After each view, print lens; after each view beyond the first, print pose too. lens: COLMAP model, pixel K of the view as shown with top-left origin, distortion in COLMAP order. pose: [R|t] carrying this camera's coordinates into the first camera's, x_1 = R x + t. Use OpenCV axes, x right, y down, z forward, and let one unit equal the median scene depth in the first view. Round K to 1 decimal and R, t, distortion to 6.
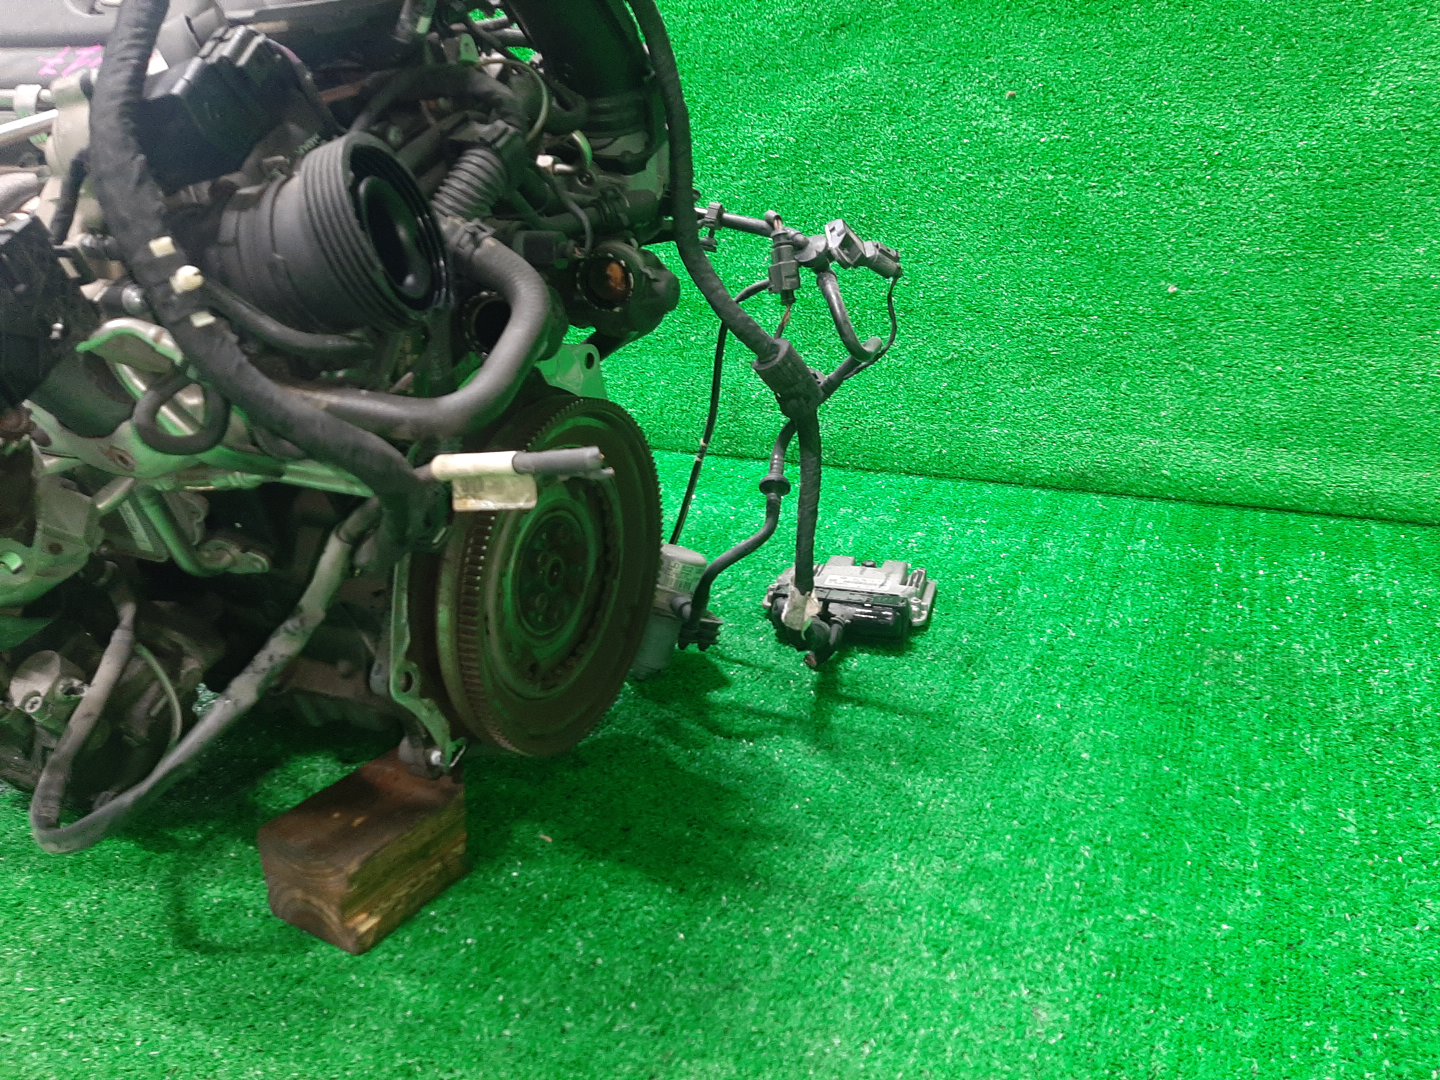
lens RADIAL K [[1206.4, 0, 720.0], [0, 1206.4, 540.0], [0, 0, 1]] dist [-0.000288, -0.010270]
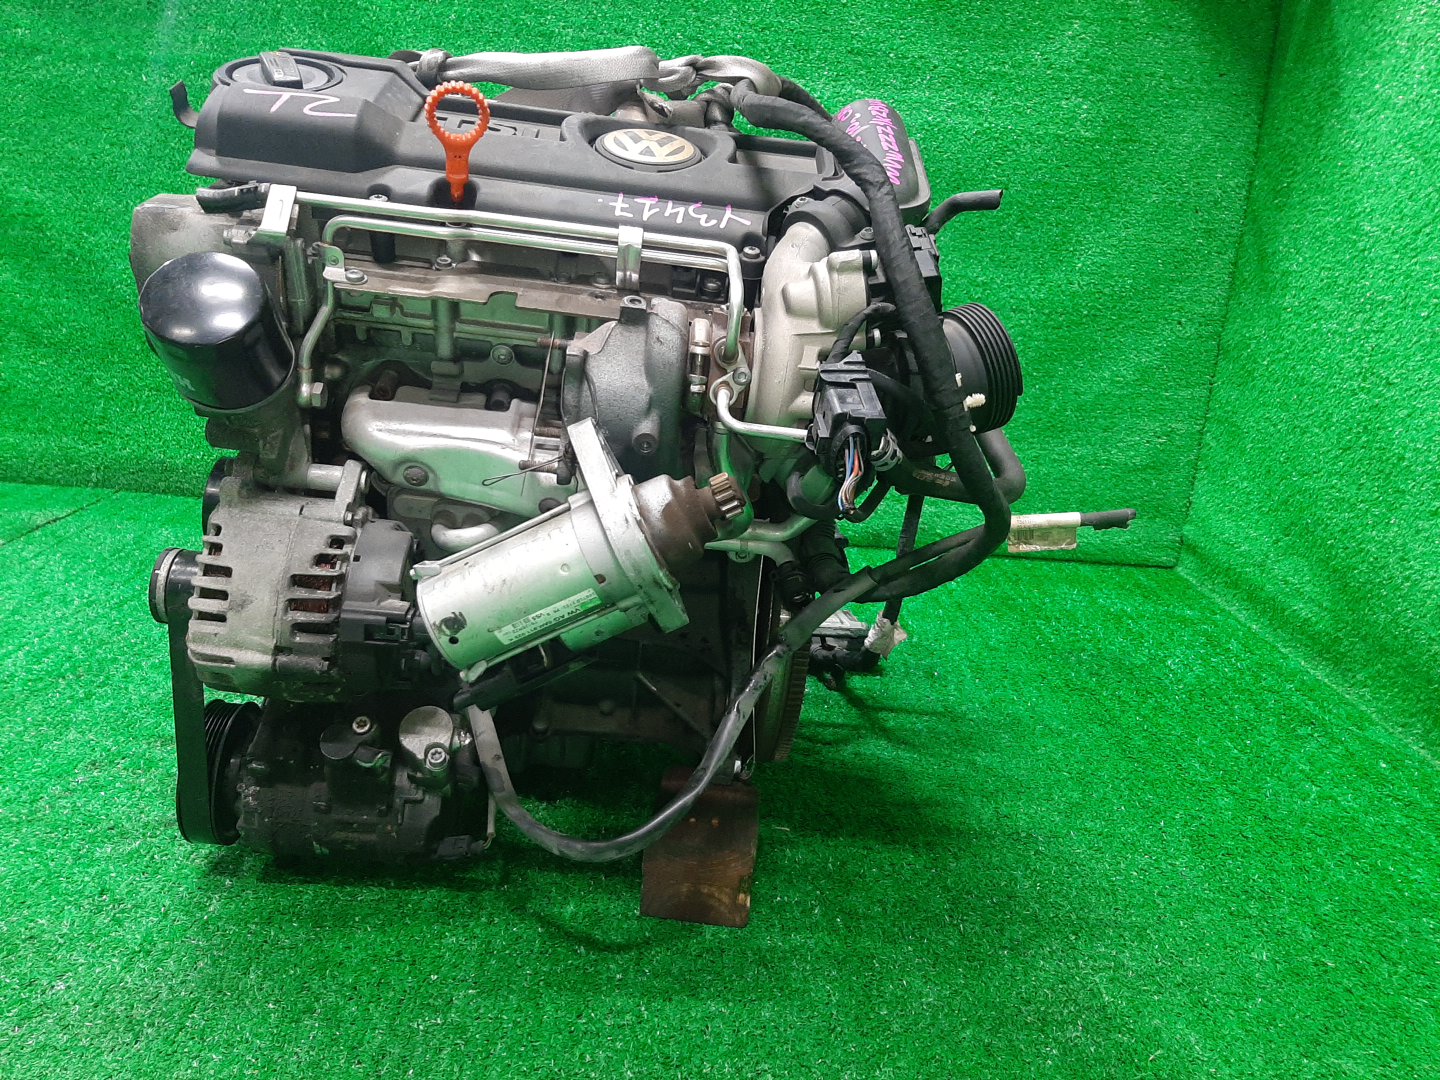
lens RADIAL K [[1206.4, 0, 720.0], [0, 1206.4, 540.0], [0, 0, 1]] dist [-0.000288, -0.010270]
pose [[0.887443, -0.023429, 0.460321, -0.495152], [0.052052, 0.997413, -0.049586, 0.005806], [-0.457968, 0.067966, 0.886367, -0.058259]]
